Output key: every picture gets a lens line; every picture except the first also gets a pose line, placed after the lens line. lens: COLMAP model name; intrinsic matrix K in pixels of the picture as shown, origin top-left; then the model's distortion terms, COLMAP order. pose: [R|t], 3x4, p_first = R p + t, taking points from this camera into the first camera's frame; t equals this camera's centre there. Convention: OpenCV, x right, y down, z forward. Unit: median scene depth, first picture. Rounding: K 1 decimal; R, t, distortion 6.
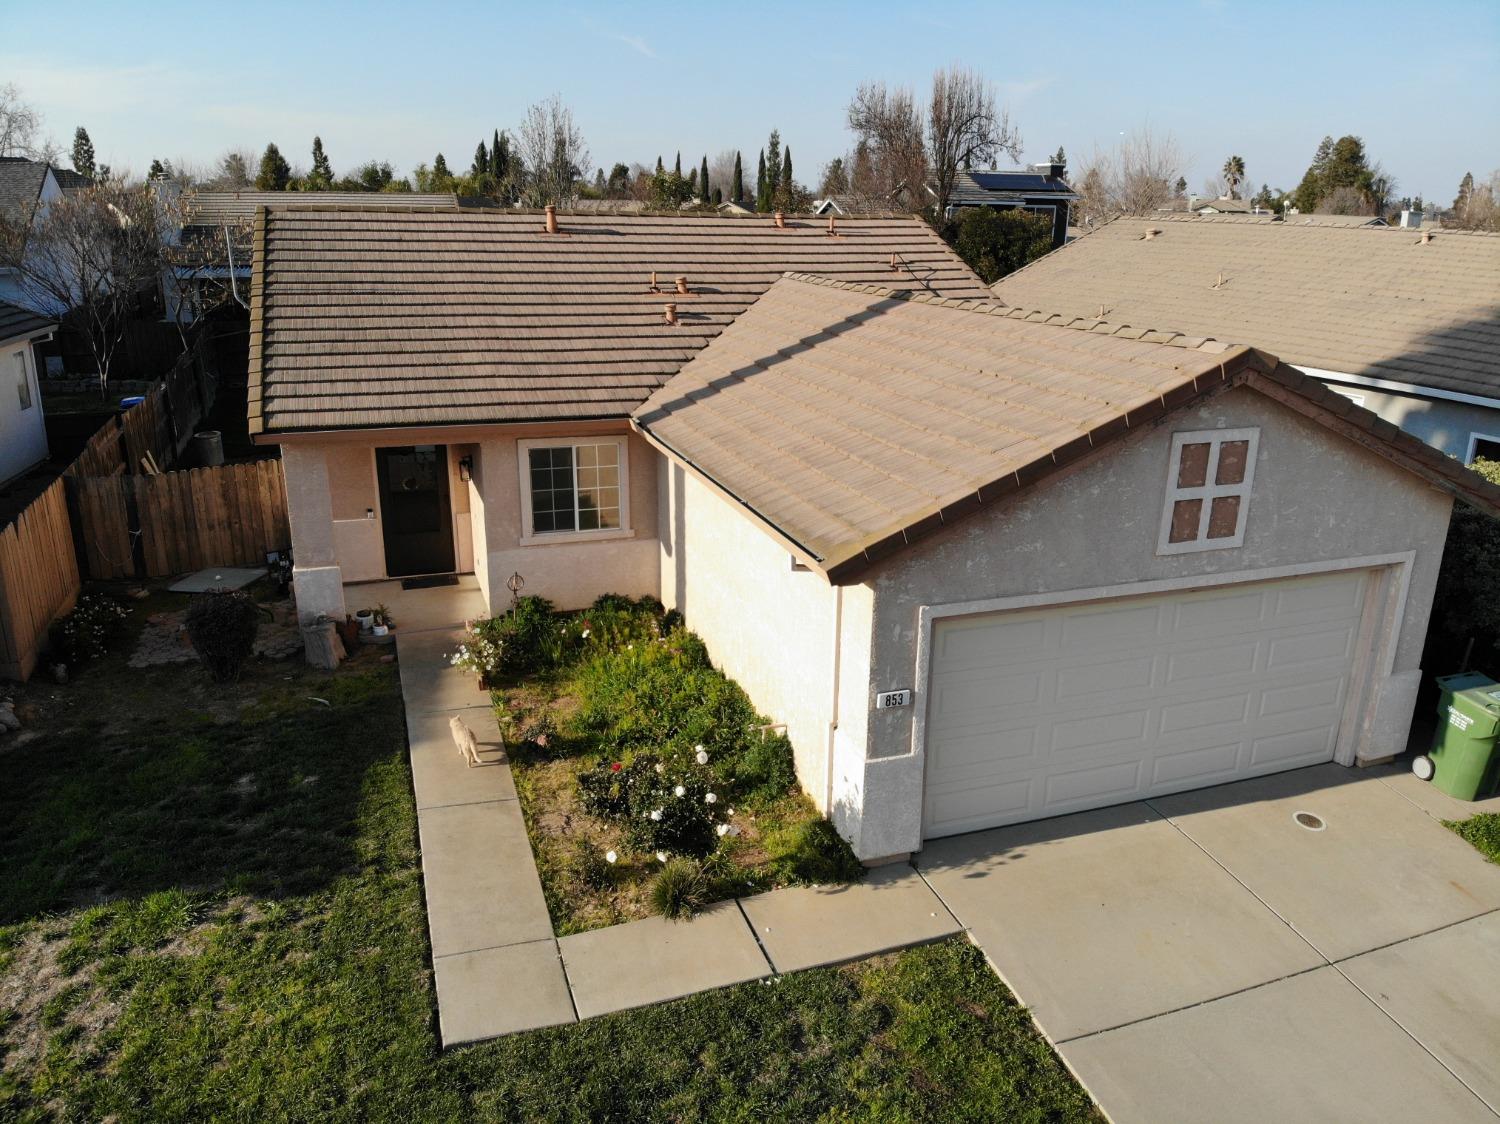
lens RADIAL K [[1099.1, 0, 760.6], [0, 1099.1, 556.0], [0, 0, 1]] dist [0.063664, -0.168988]
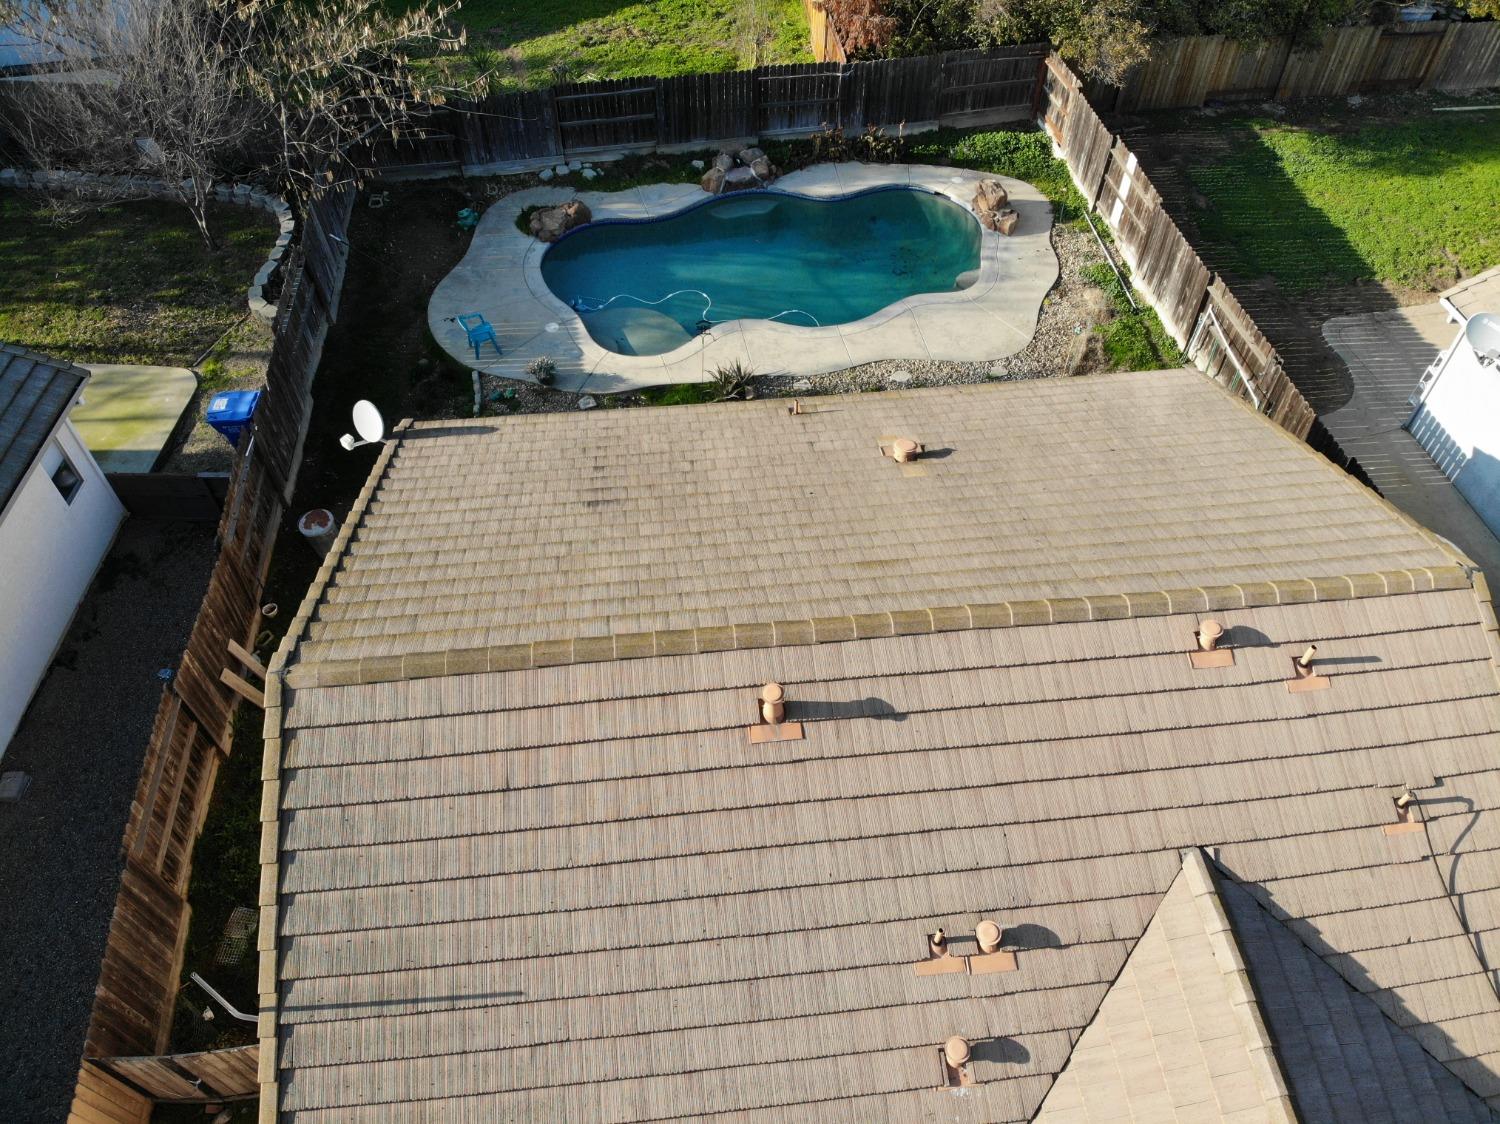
lens RADIAL K [[1099.1, 0, 755.0], [0, 1099.1, 556.2], [0, 0, 1]] dist [0.063664, -0.168988]
pose [[0.970748, 0.175572, -0.163777, -0.173702], [-0.059585, 0.836941, 0.544039, -0.951385], [0.232590, -0.518366, 0.822920, 0.843386]]
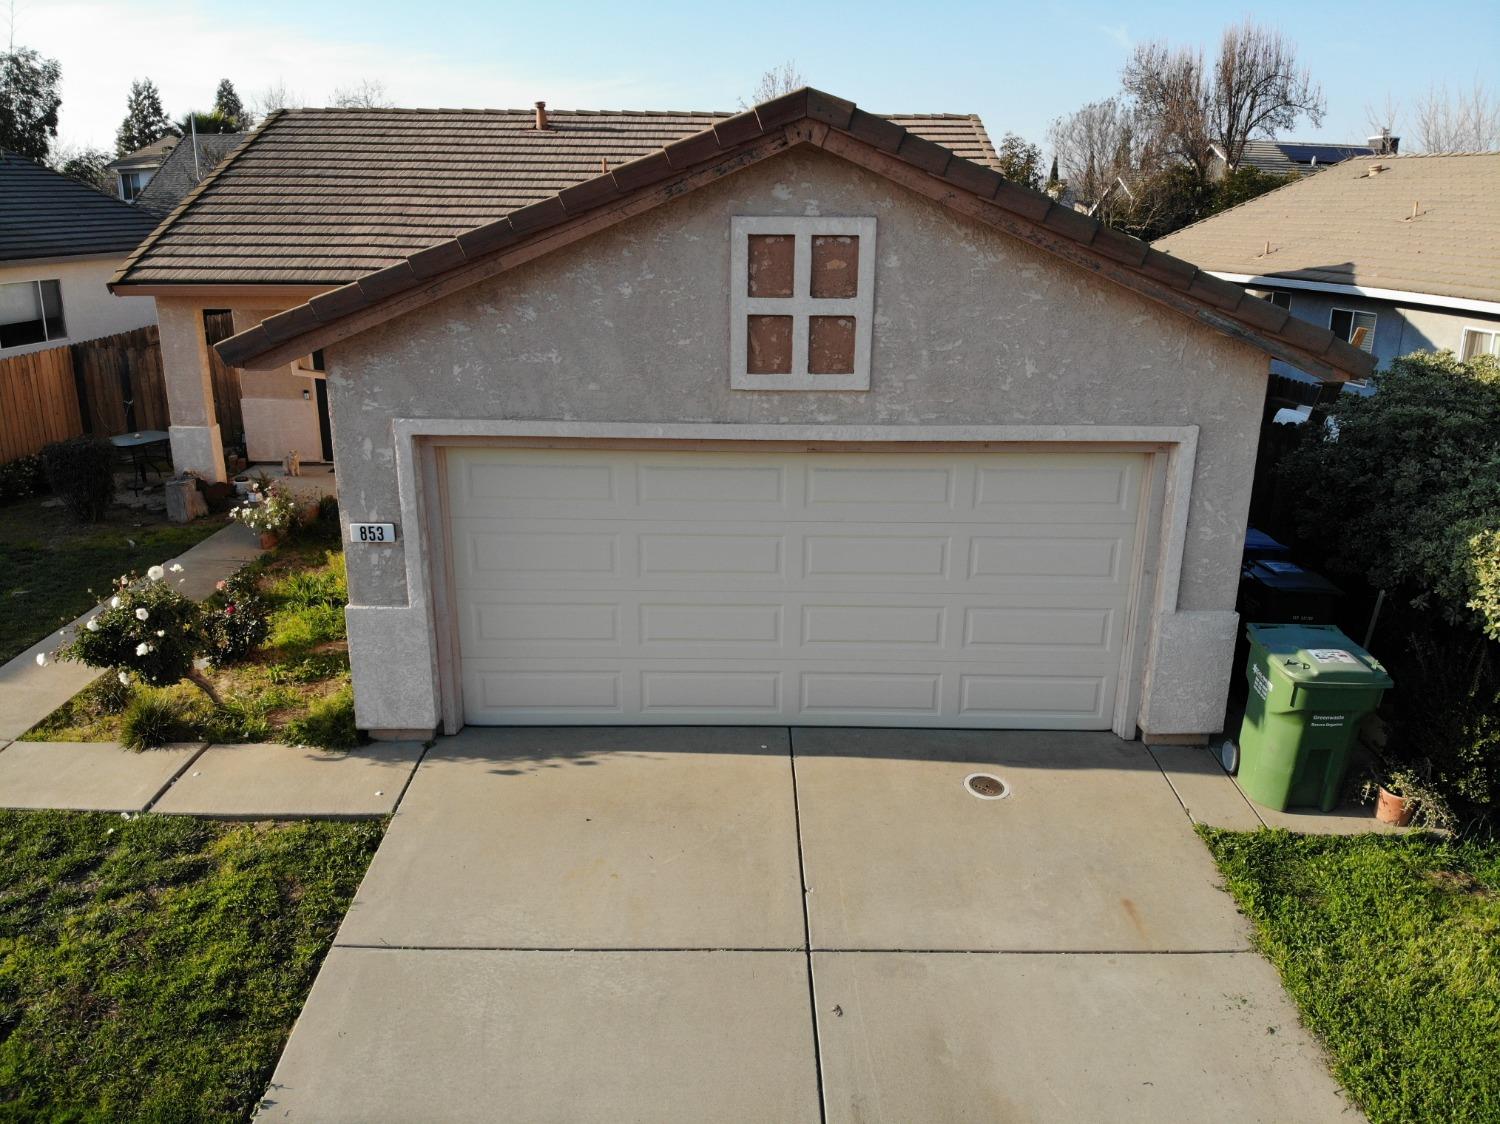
lens RADIAL K [[1099.1, 0, 754.2], [0, 1099.1, 552.1], [0, 0, 1]] dist [0.063664, -0.168988]
pose [[0.942426, 0.091208, -0.321737, 0.481829], [-0.097078, 0.995274, -0.002213, 0.086989], [0.320014, 0.033319, 0.946827, 0.219478]]
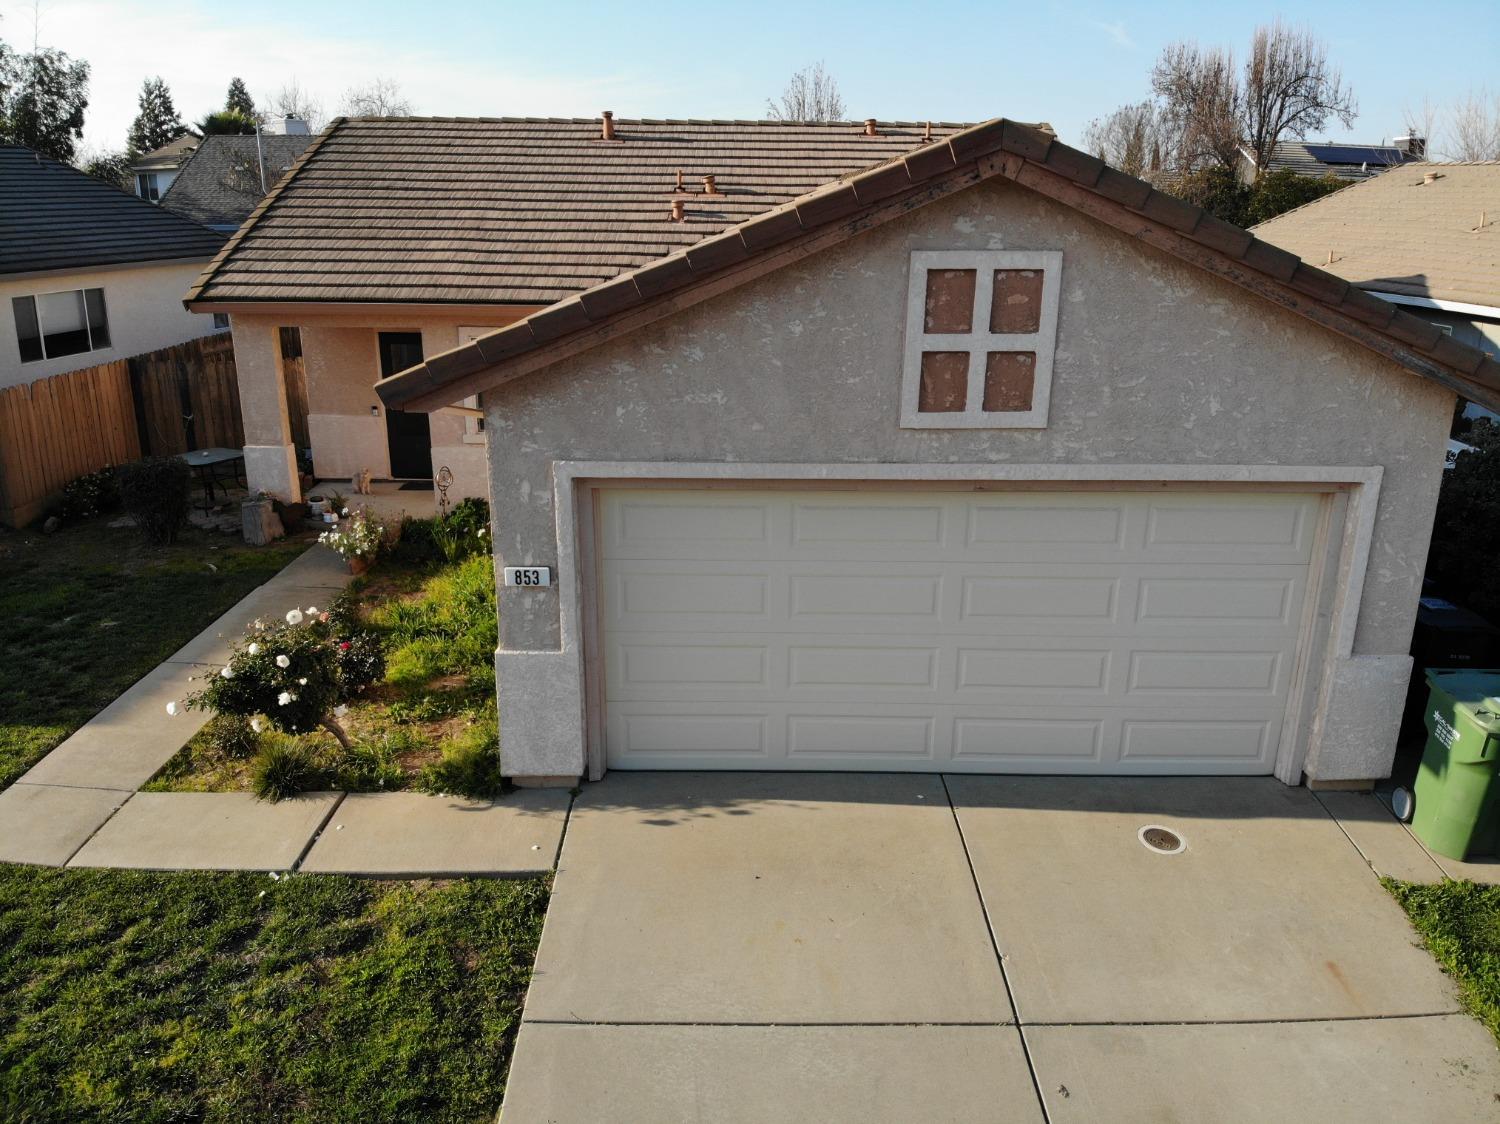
lens RADIAL K [[1099.1, 0, 755.7], [0, 1099.1, 552.4], [0, 0, 1]] dist [0.063664, -0.168988]
pose [[0.942732, 0.091133, -0.320861, 0.390004], [-0.095793, 0.995400, 0.001270, 0.070142], [0.319501, 0.029539, 0.947125, 0.211316]]
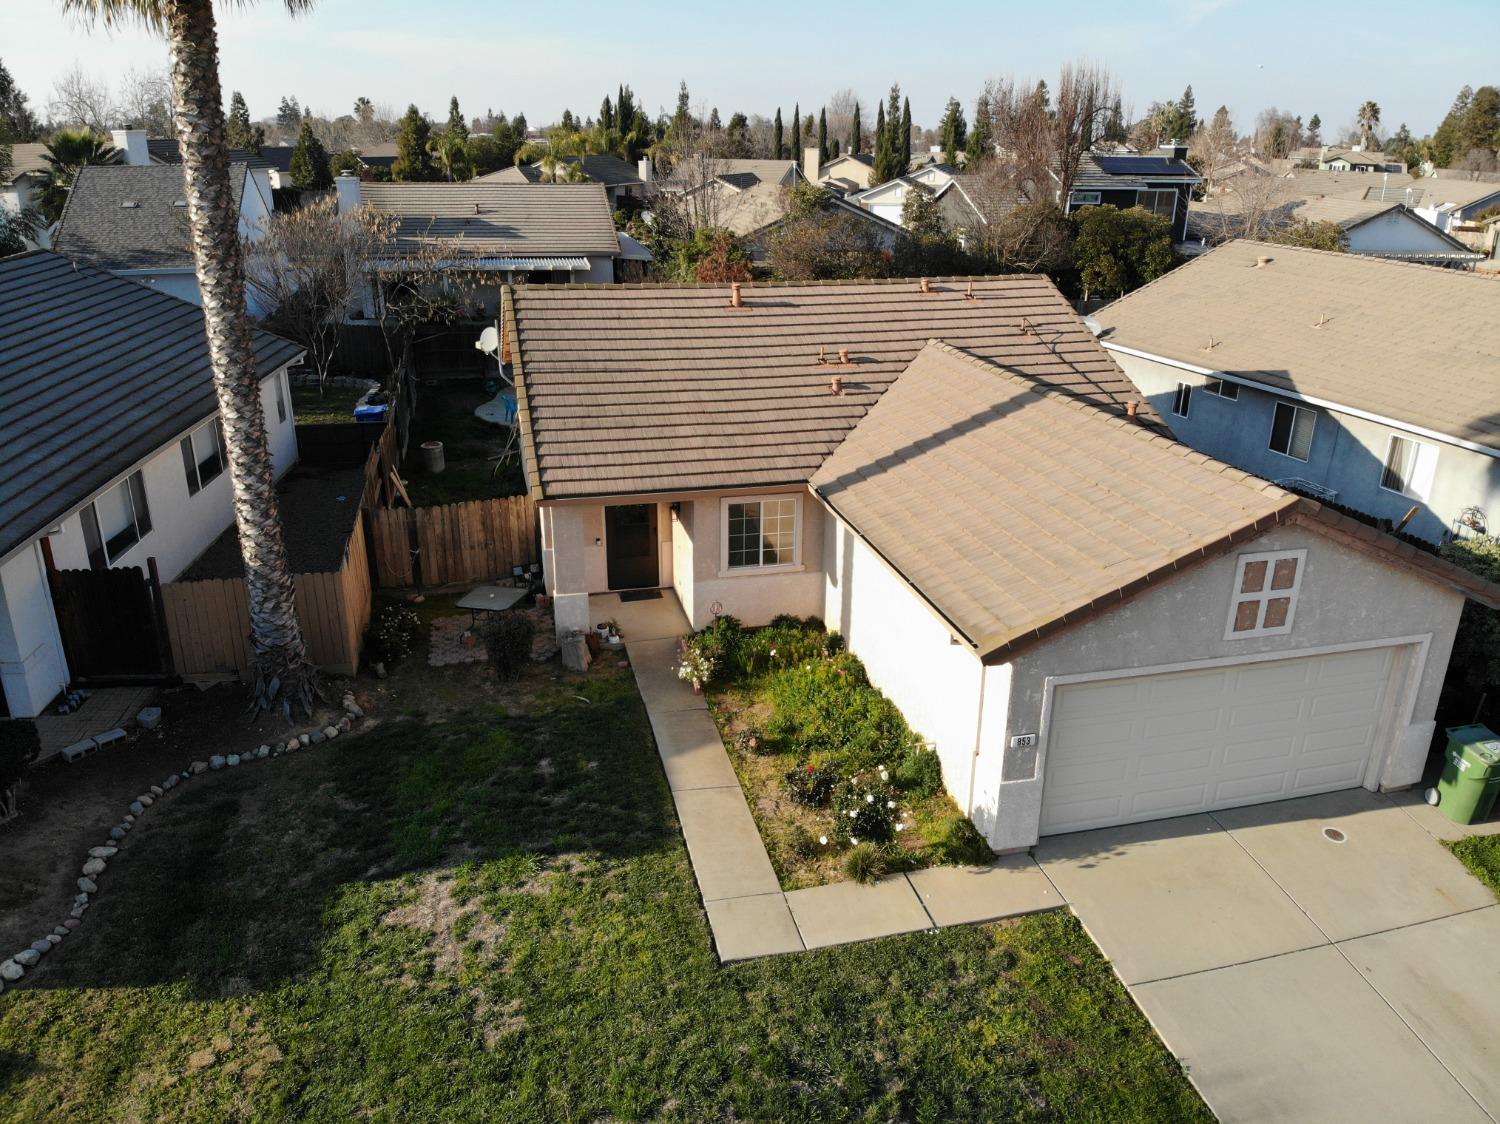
lens RADIAL K [[1099.1, 0, 758.4], [0, 1099.1, 553.6], [0, 0, 1]] dist [0.063664, -0.168988]
pose [[0.995406, 0.031146, -0.090534, -0.068886], [-0.026157, 0.998100, 0.055779, -0.128180], [0.092099, -0.053155, 0.994330, -0.302982]]
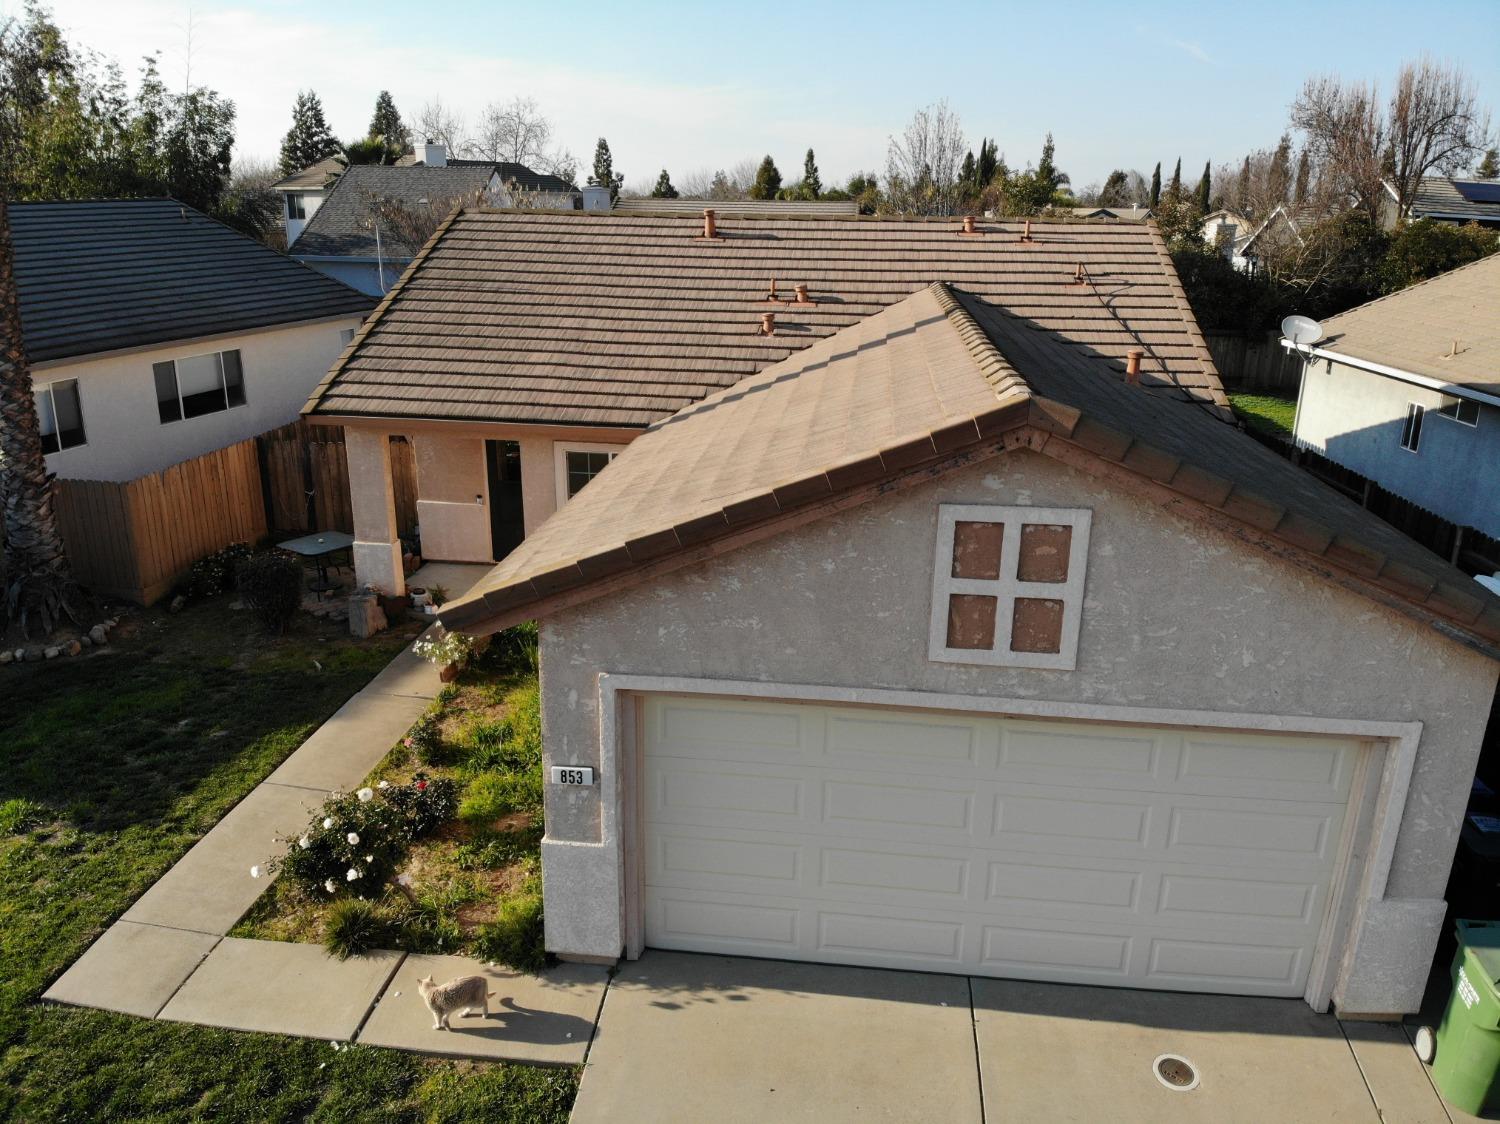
lens RADIAL K [[1099.1, 0, 754.7], [0, 1099.1, 550.3], [0, 0, 1]] dist [0.063664, -0.168988]
pose [[0.898162, 0.129284, -0.420226, 0.427217], [-0.134493, 0.990763, 0.017355, -0.056036], [0.418588, 0.040930, 0.907254, 0.198464]]
